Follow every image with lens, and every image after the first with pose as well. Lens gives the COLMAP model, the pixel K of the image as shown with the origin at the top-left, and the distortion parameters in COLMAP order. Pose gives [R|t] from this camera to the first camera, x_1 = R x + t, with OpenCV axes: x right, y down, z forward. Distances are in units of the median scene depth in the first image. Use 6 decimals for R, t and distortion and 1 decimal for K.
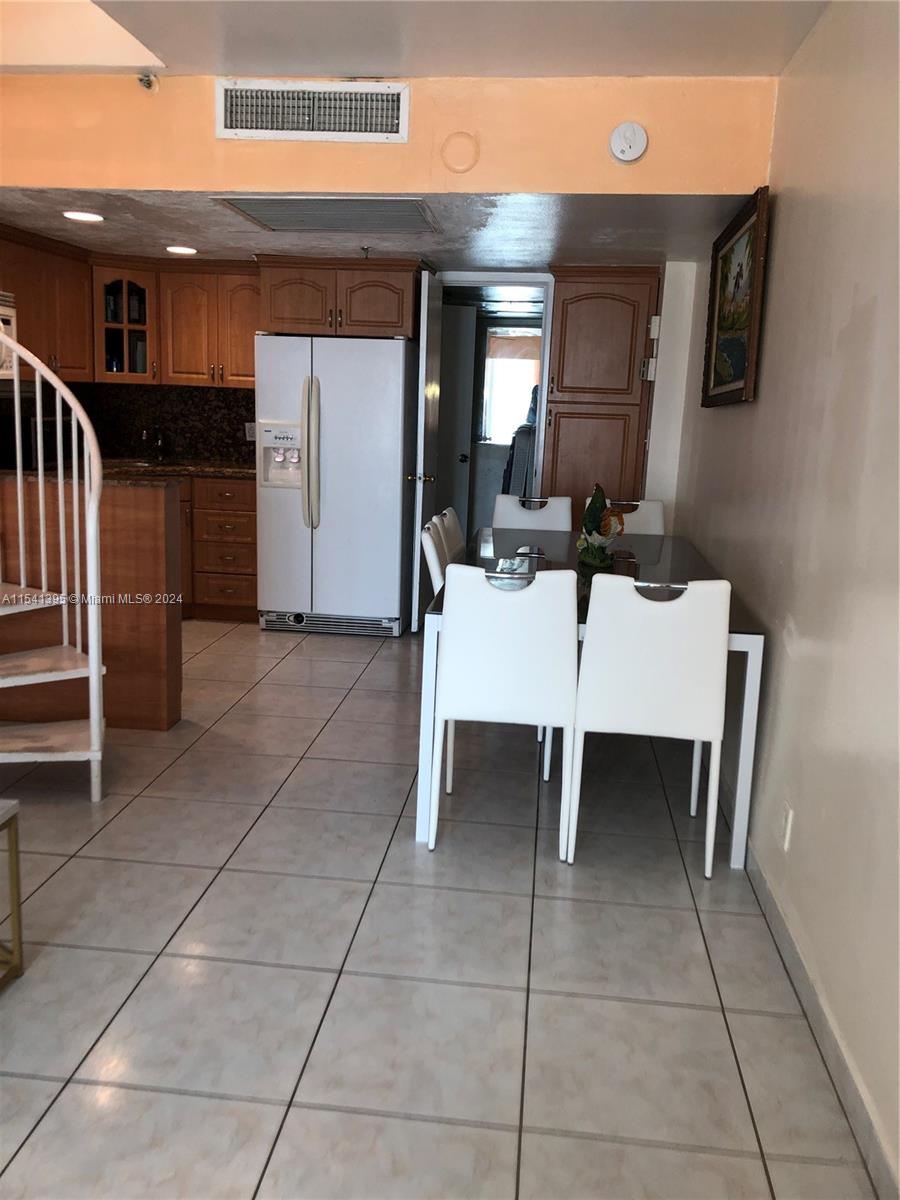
lens RADIAL K [[980.6, 0, 449.7], [0, 980.6, 600.4], [0, 0, 1]] dist [-0.001990, -0.006796]
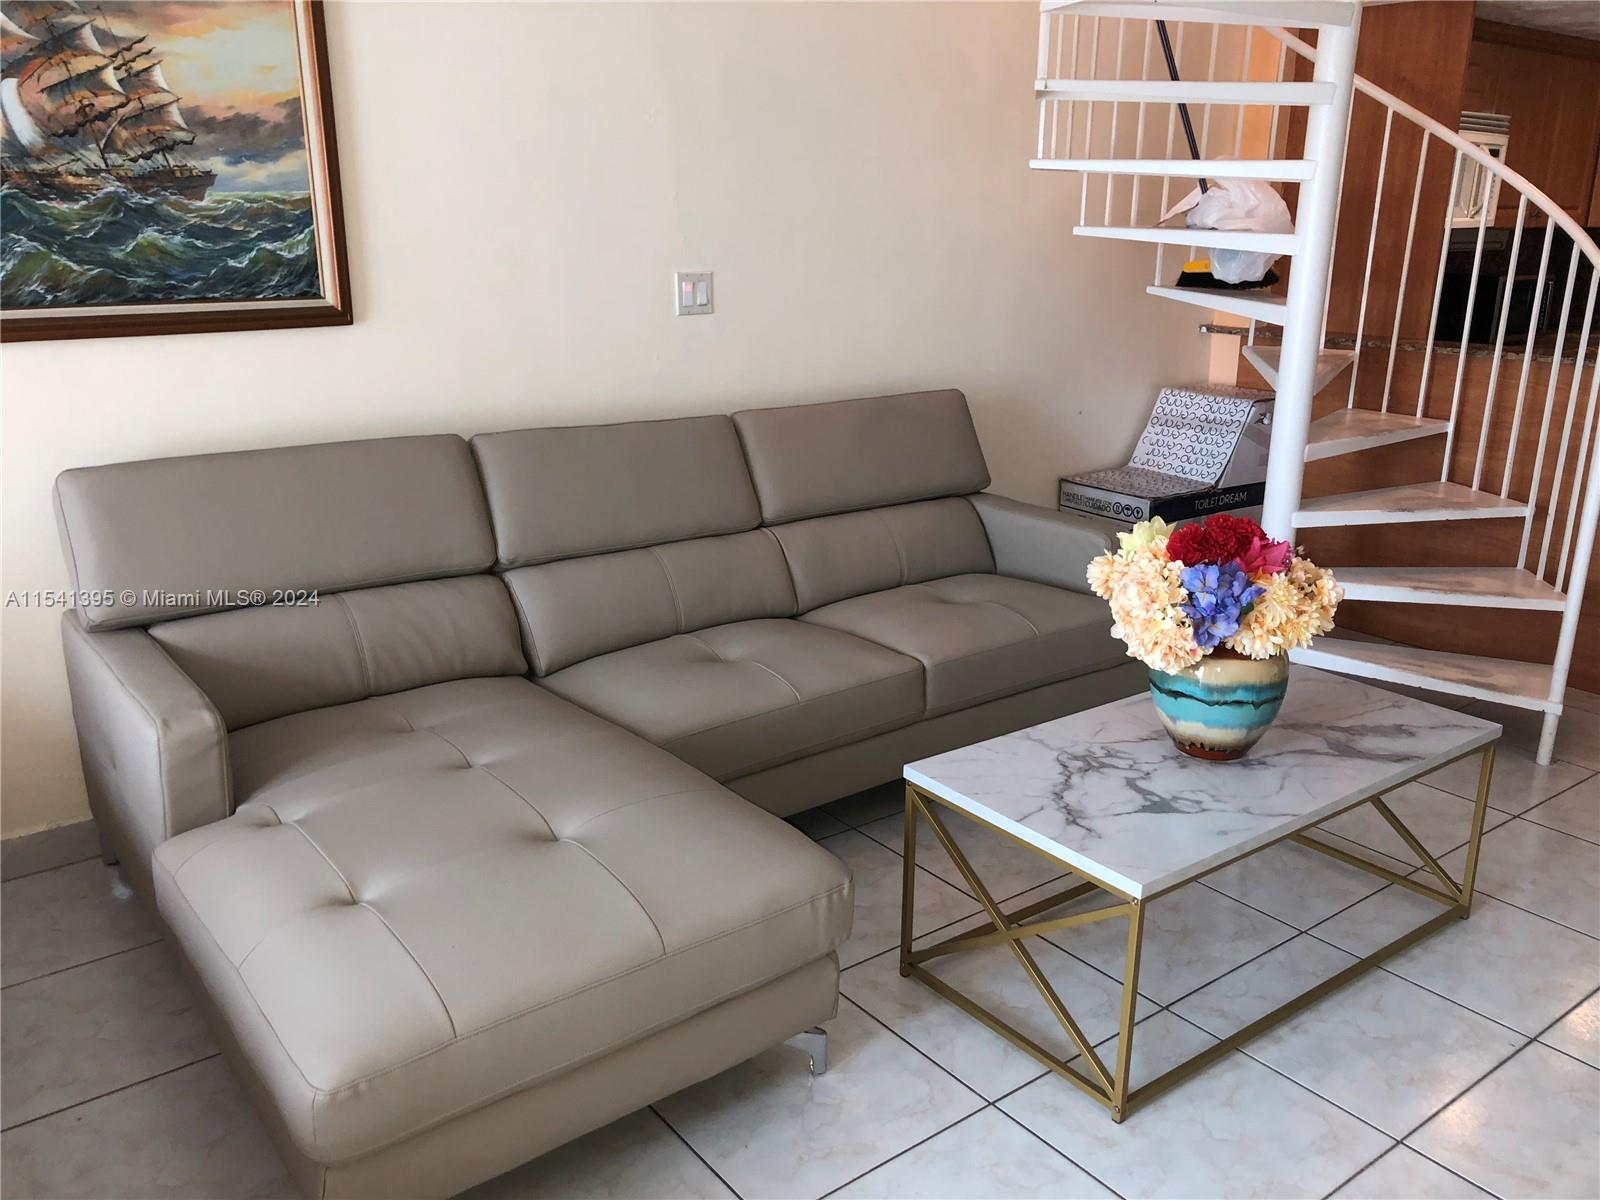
lens RADIAL K [[1307.5, 0, 798.3], [0, 1307.5, 591.3], [0, 0, 1]] dist [-0.001990, -0.006796]
pose [[0.685908, 0.184406, -0.703935, -0.050572], [-0.143489, 0.982640, 0.117602, 0.026612], [0.713401, 0.020343, 0.700461, -0.184764]]
